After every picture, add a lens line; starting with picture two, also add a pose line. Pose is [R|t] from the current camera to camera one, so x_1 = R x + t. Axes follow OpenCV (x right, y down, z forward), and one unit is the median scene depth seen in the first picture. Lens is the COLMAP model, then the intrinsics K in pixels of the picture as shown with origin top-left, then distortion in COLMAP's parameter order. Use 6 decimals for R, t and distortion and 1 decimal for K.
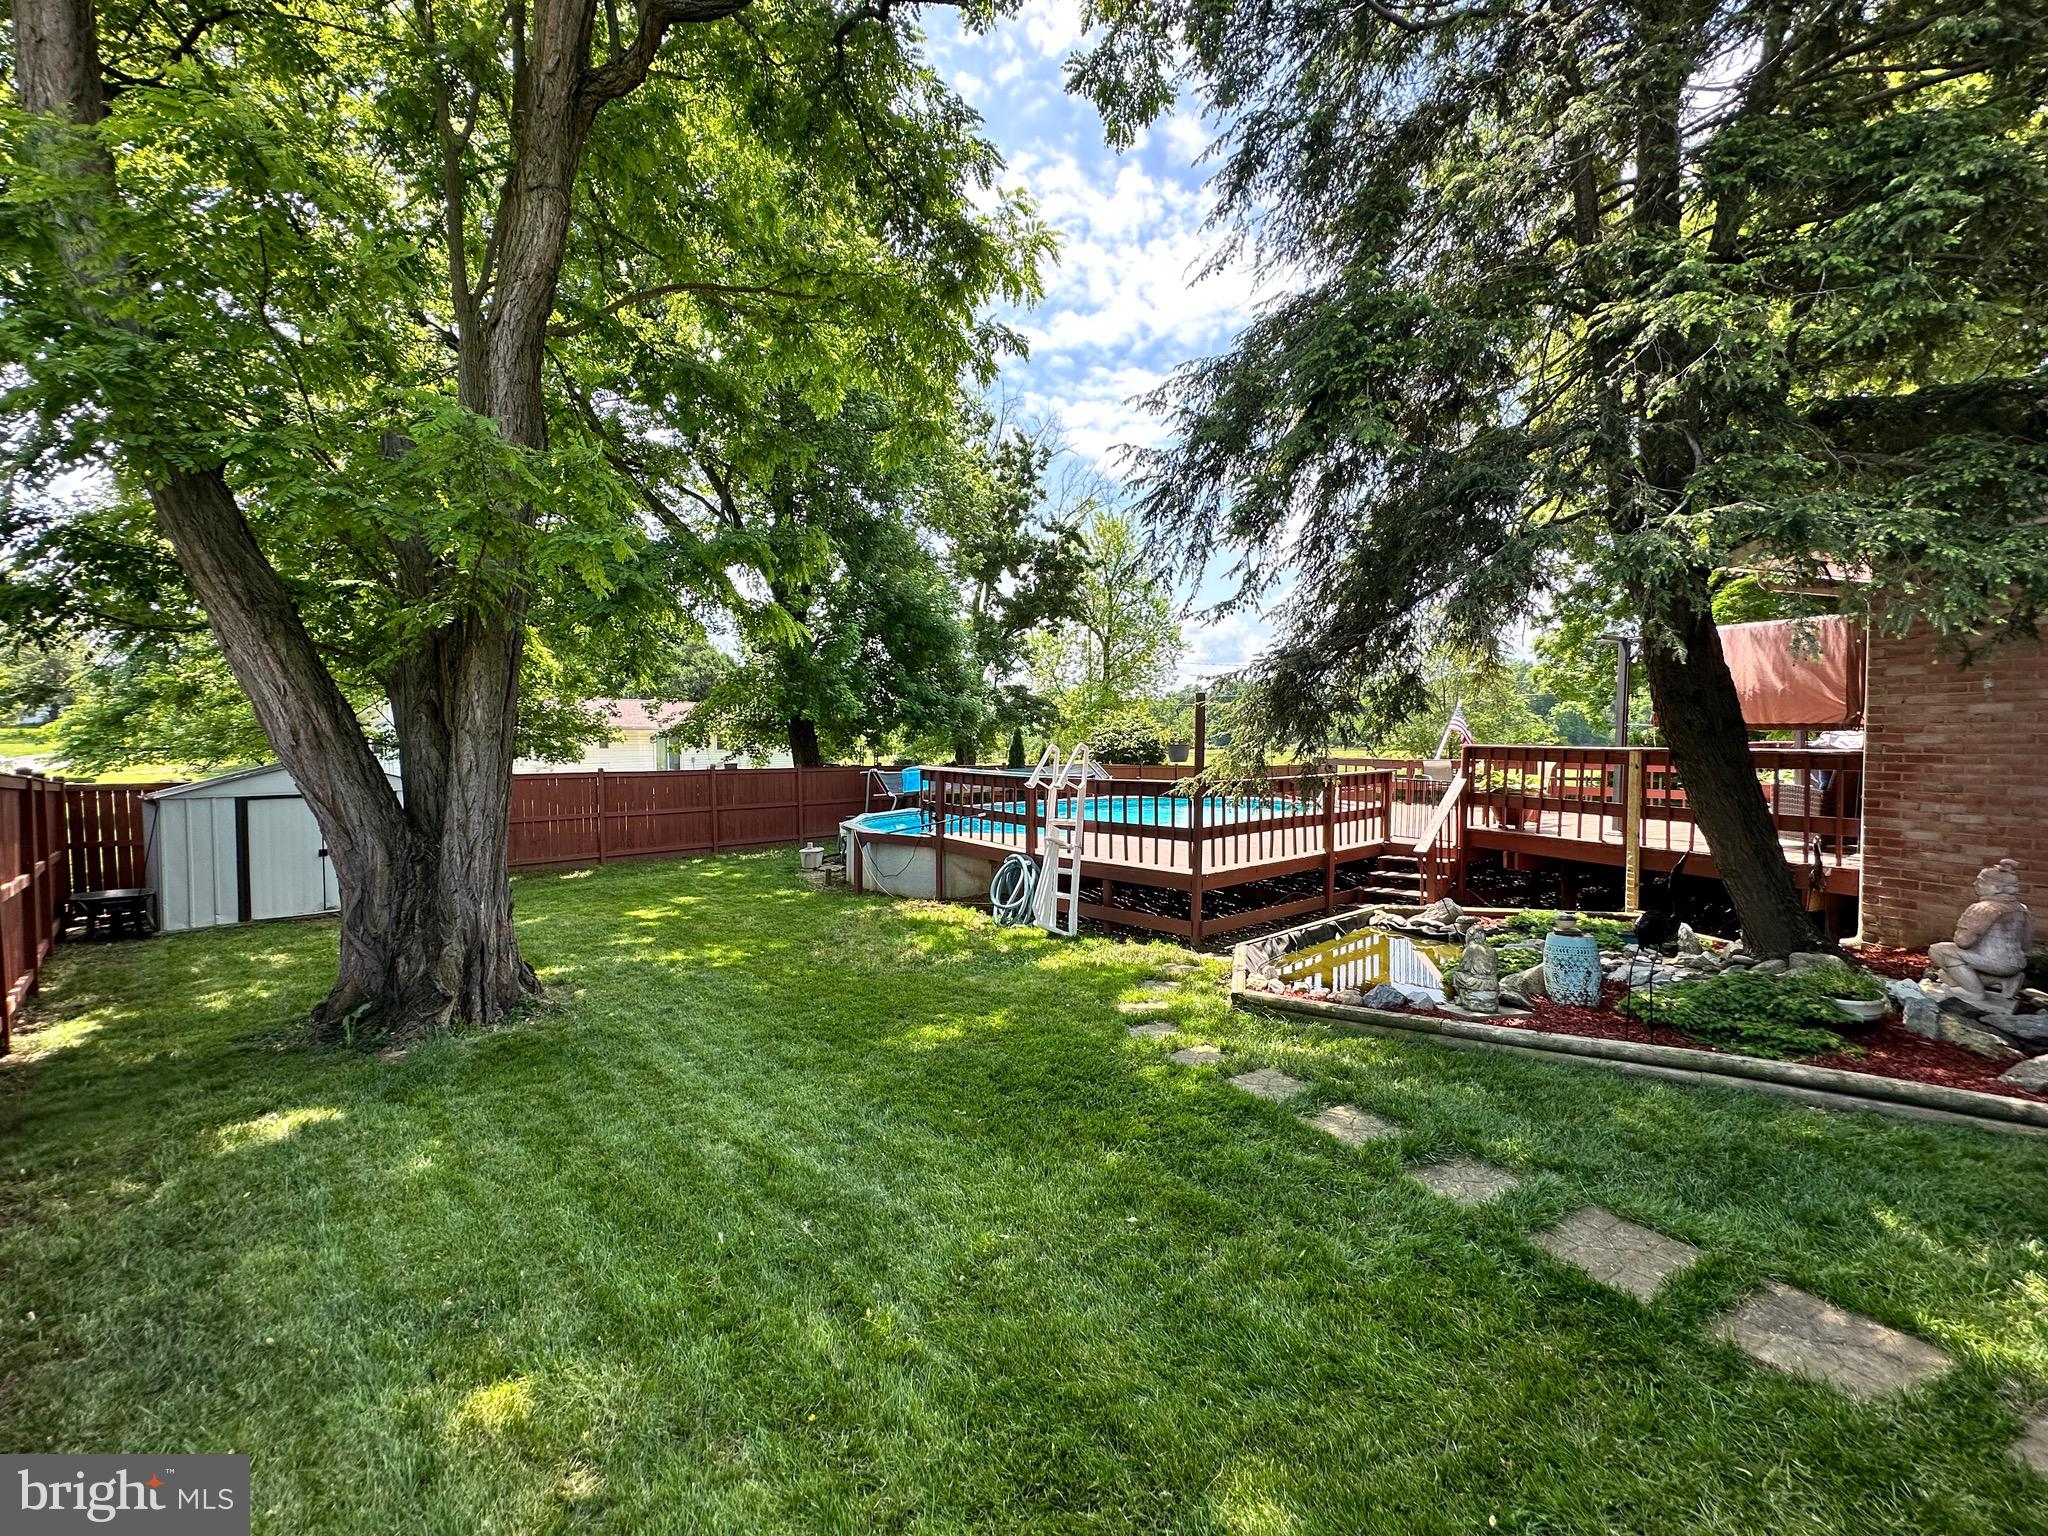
lens RADIAL K [[828.8, 0, 1031.5], [0, 828.8, 768.3], [0, 0, 1]] dist [-0.003445, -0.000099]
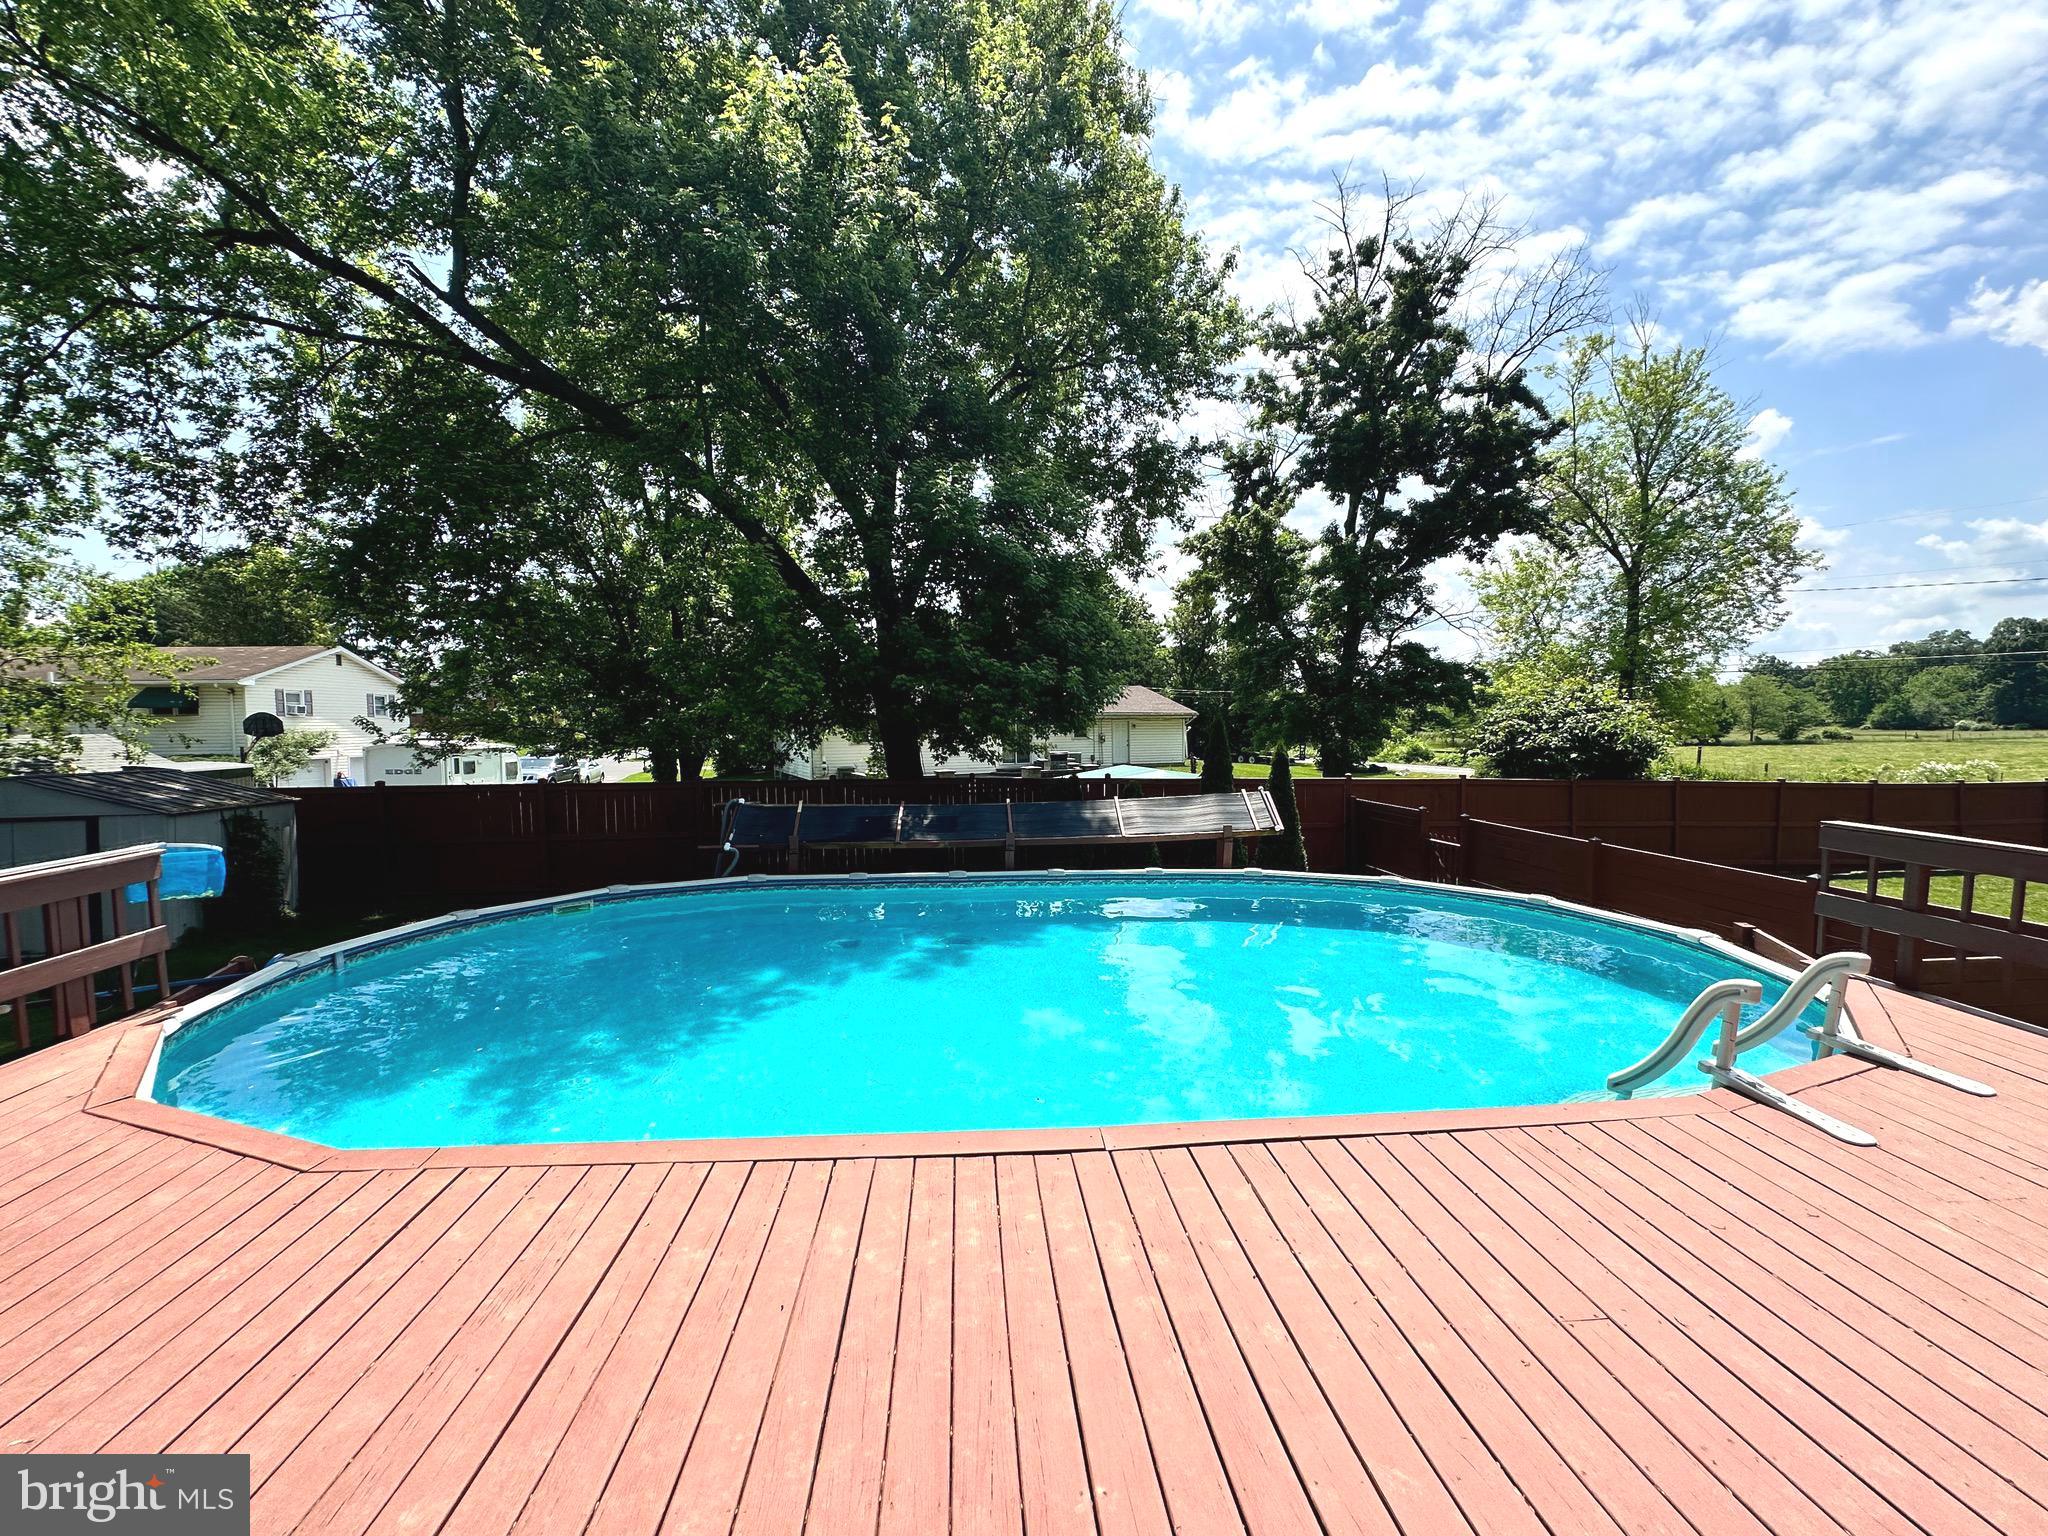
lens RADIAL K [[812.4, 0, 1021.7], [0, 812.4, 763.4], [0, 0, 1]] dist [-0.006770, 0.000779]
pose [[0.782843, 0.031549, -0.621419, 0.143501], [-0.018491, 0.999452, 0.027446, -0.018030], [0.621944, -0.009995, 0.782998, 0.304831]]
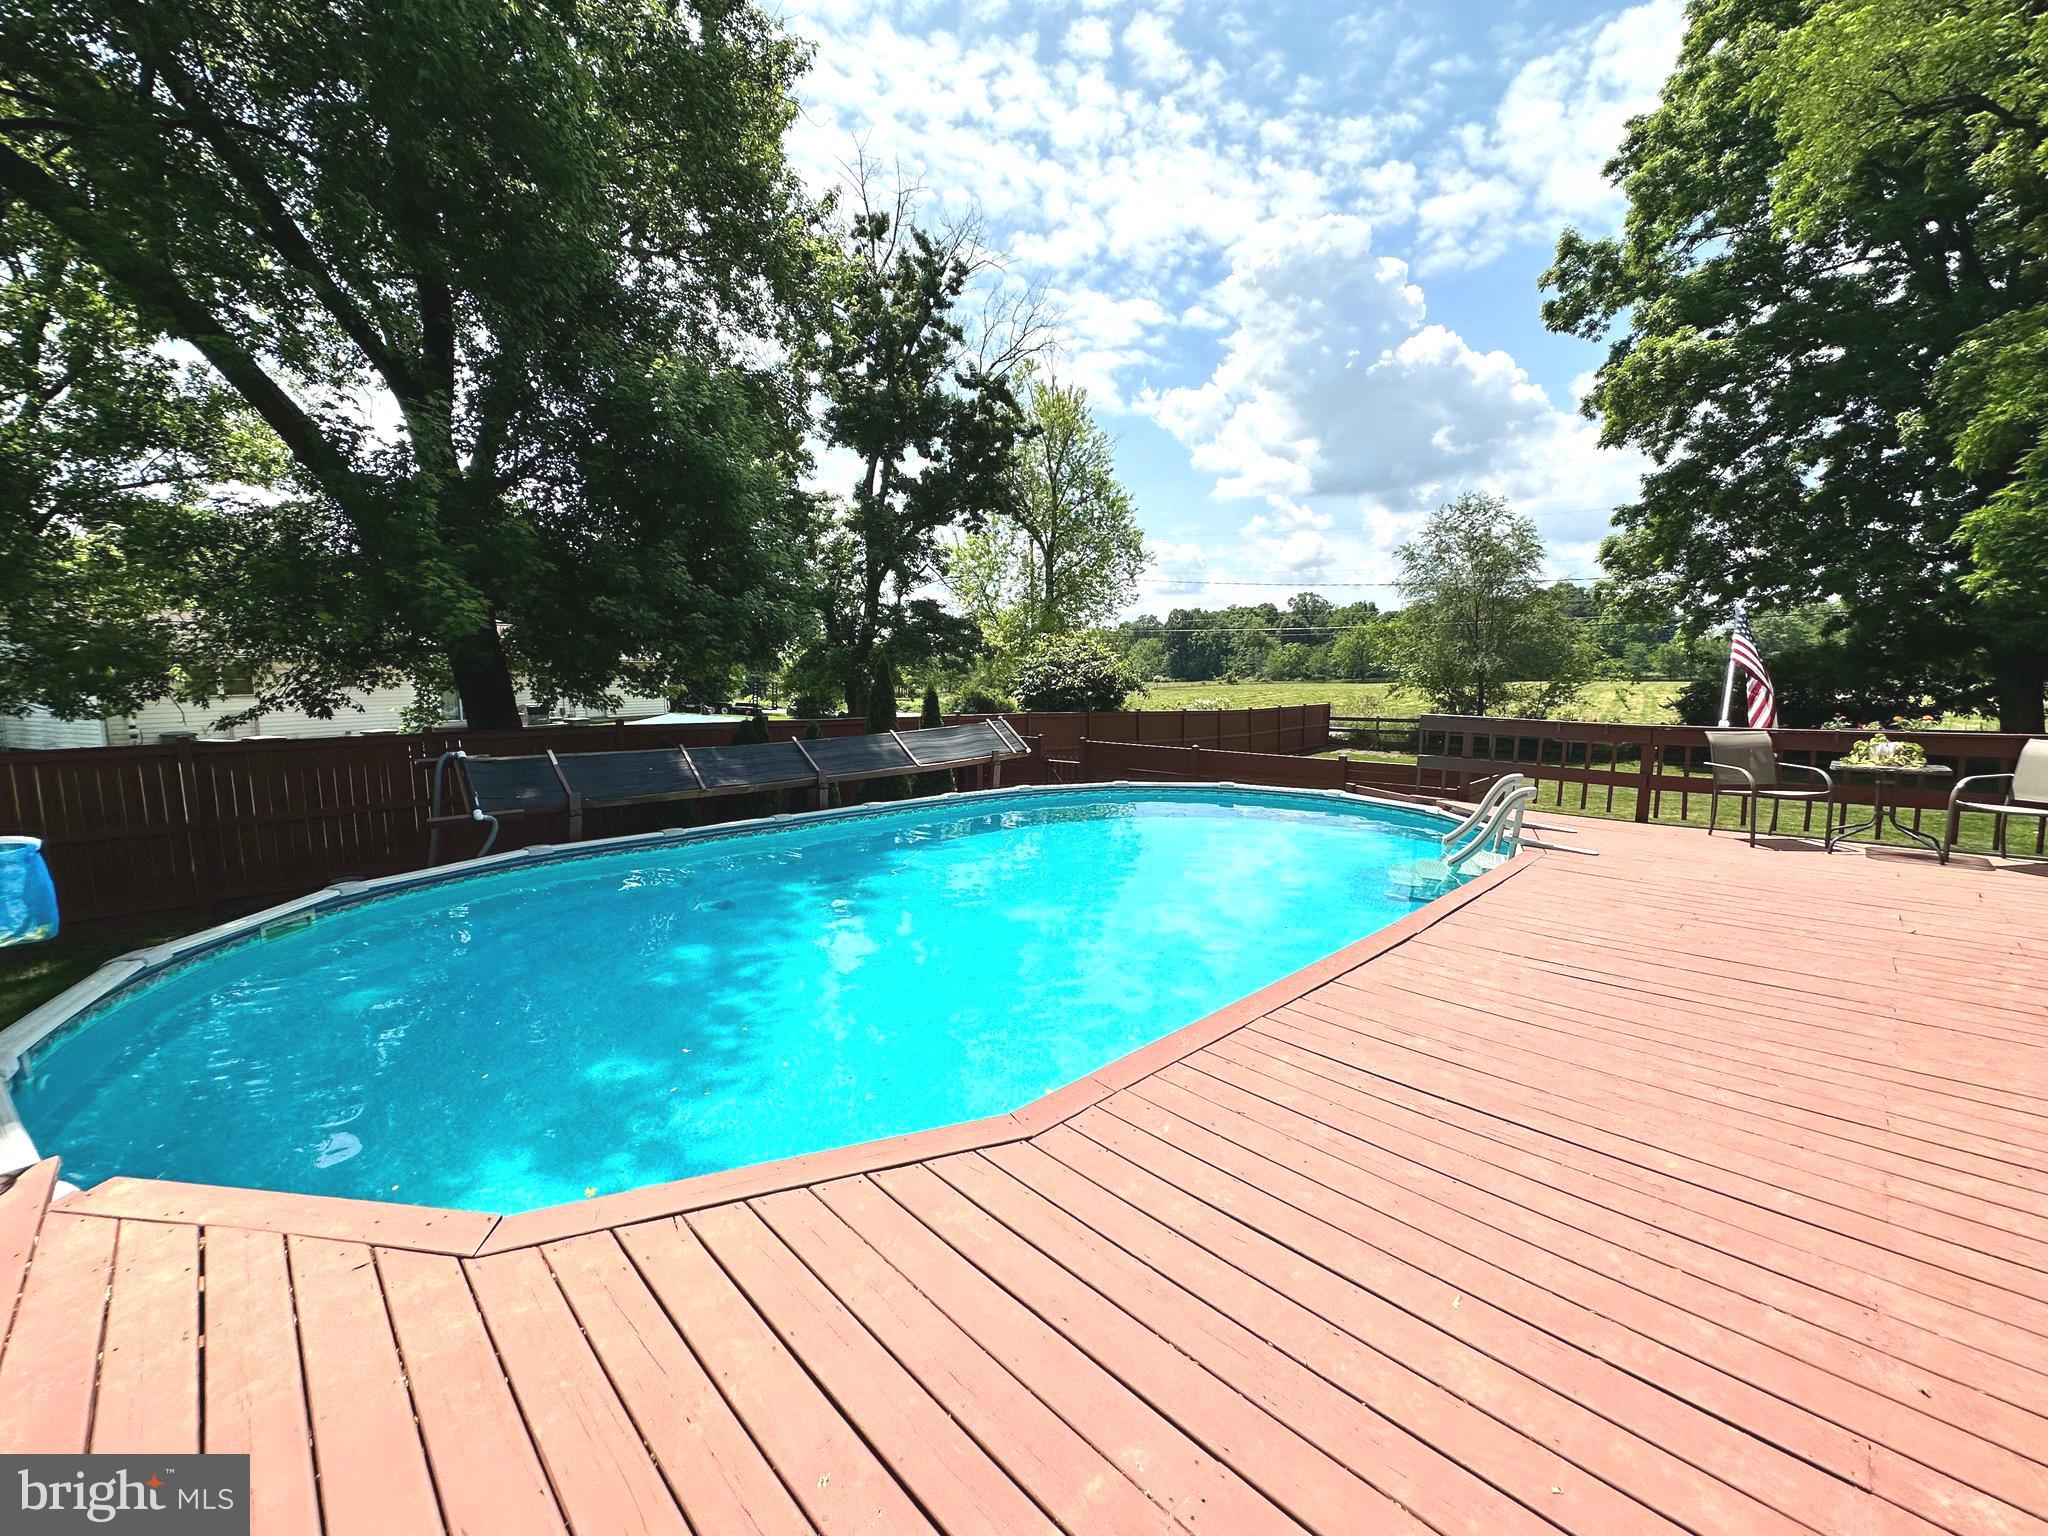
lens RADIAL K [[812.4, 0, 1017.7], [0, 812.4, 761.2], [0, 0, 1]] dist [-0.006770, 0.000779]
pose [[0.999364, -0.000686, 0.035647, 0.039996], [-0.001931, 0.997305, 0.073347, -0.010520], [-0.035602, -0.073370, 0.996669, 0.263654]]
